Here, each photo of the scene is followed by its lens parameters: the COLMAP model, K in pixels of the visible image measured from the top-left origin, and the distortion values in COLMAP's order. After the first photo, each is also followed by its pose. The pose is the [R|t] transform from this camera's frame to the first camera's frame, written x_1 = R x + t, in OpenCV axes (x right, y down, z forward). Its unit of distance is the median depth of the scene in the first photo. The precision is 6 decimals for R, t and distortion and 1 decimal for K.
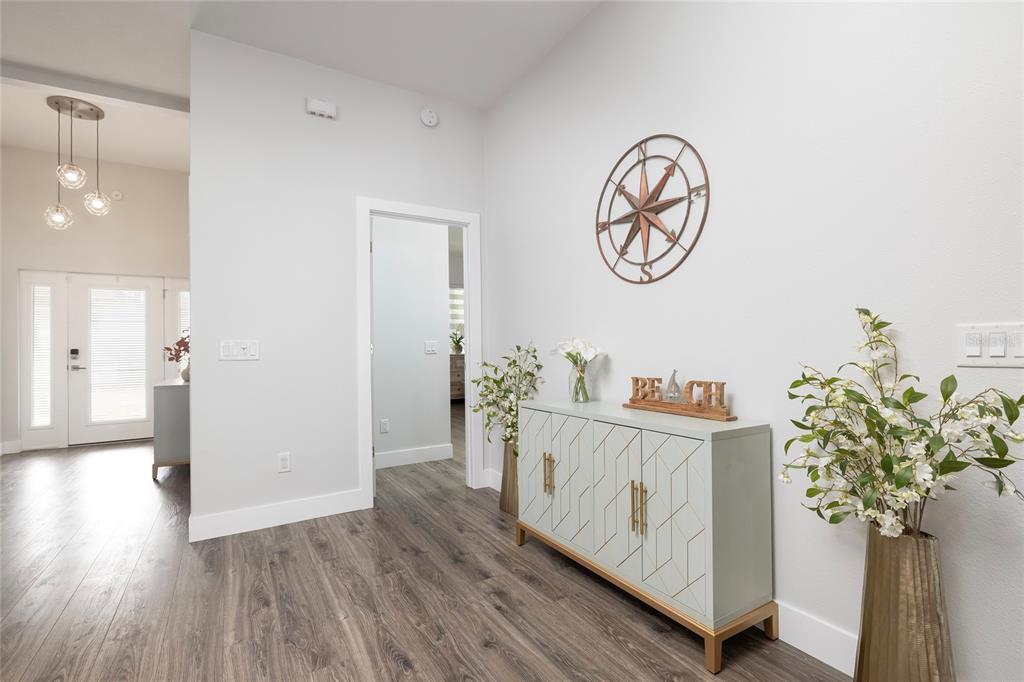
lens RADIAL K [[463.5, 0, 509.9], [0, 463.5, 339.2], [0, 0, 1]] dist [-0.002560, -0.000343]
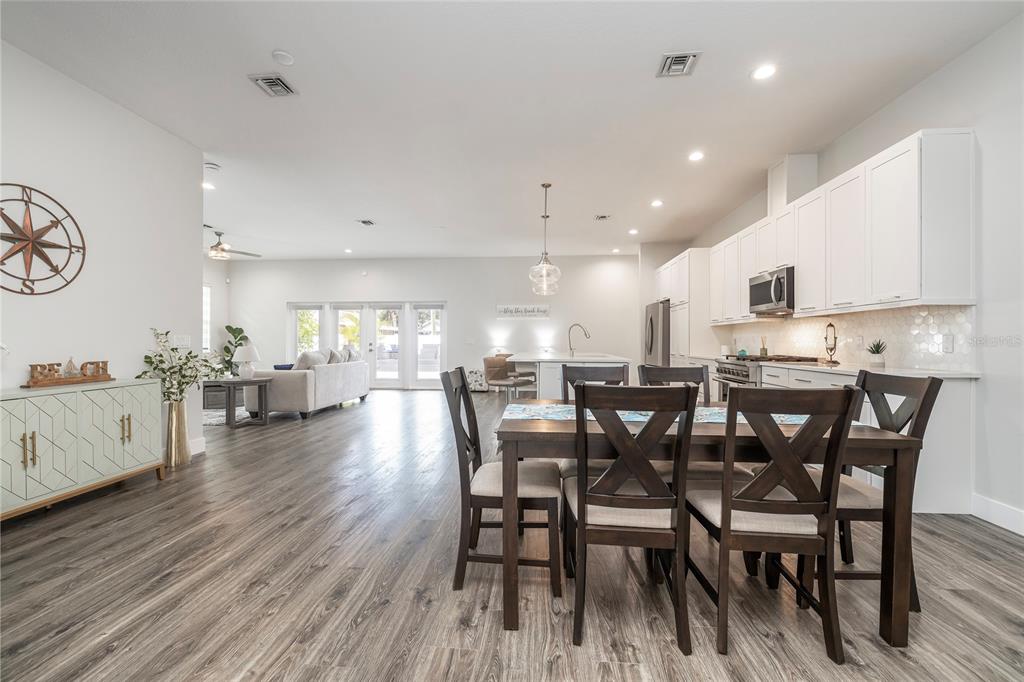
lens RADIAL K [[422.9, 0, 512.0], [0, 422.9, 341.0], [0, 0, 1]] dist [-0.002170, 0.000077]
pose [[-0.817355, 0.009960, 0.576049, -1.646467], [-0.001926, 0.999798, -0.020018, 0.037052], [-0.576132, -0.017471, -0.817170, 1.262477]]
